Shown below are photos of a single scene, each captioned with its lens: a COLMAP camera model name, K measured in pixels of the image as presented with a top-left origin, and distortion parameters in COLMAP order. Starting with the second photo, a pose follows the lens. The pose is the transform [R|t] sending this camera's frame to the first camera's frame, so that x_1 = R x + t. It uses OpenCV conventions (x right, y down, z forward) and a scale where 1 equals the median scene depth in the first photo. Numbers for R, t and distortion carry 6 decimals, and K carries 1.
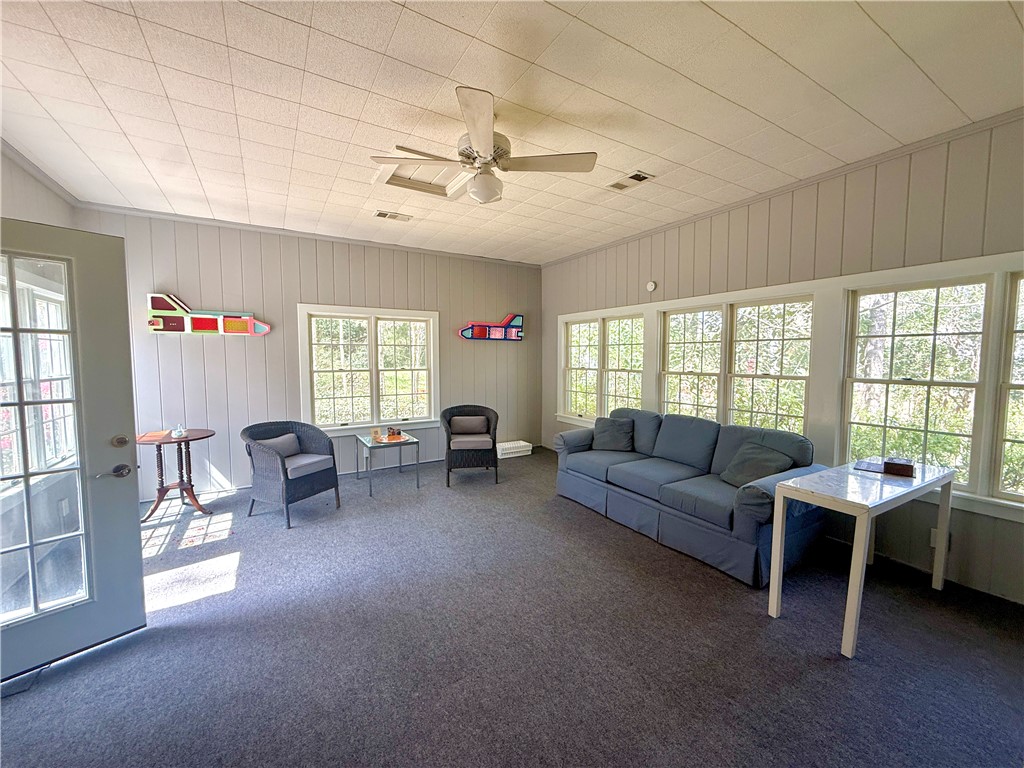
lens RADIAL K [[408.2, 0, 510.6], [0, 408.2, 383.0], [0, 0, 1]] dist [-0.000414, 0.000052]
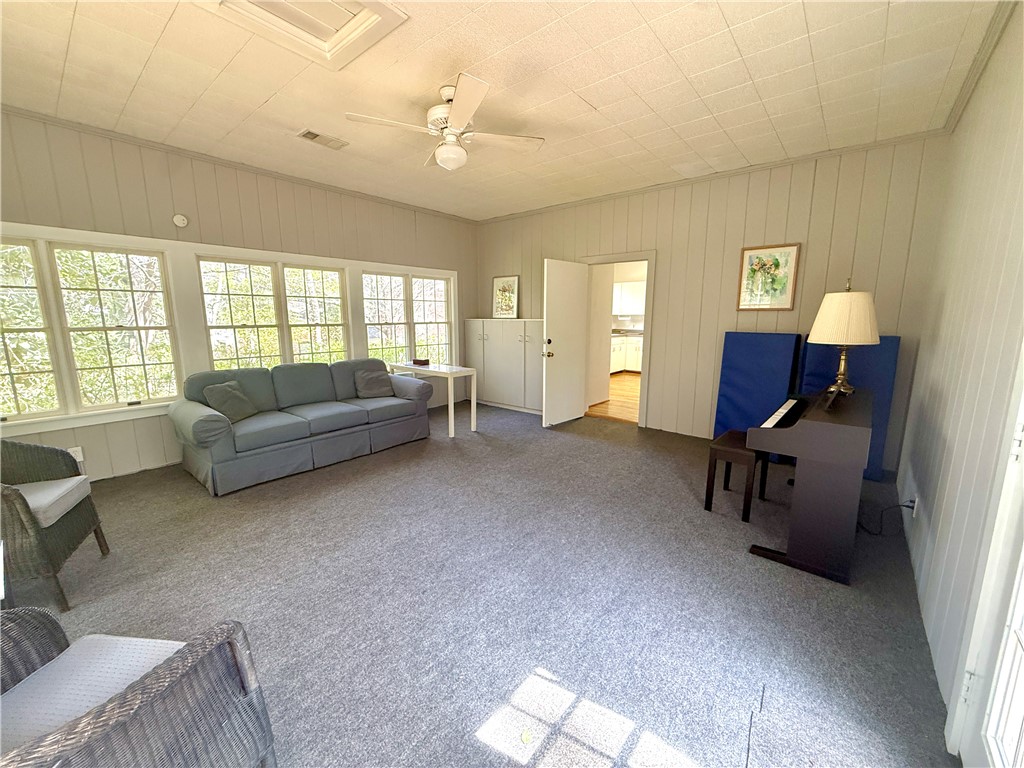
lens RADIAL K [[408.2, 0, 511.8], [0, 408.2, 383.7], [0, 0, 1]] dist [-0.000414, 0.000052]
pose [[-0.329458, -0.158621, 0.930751, -0.892541], [0.058790, 0.980428, 0.187897, -0.043325], [-0.942338, 0.116623, -0.313685, 0.888945]]
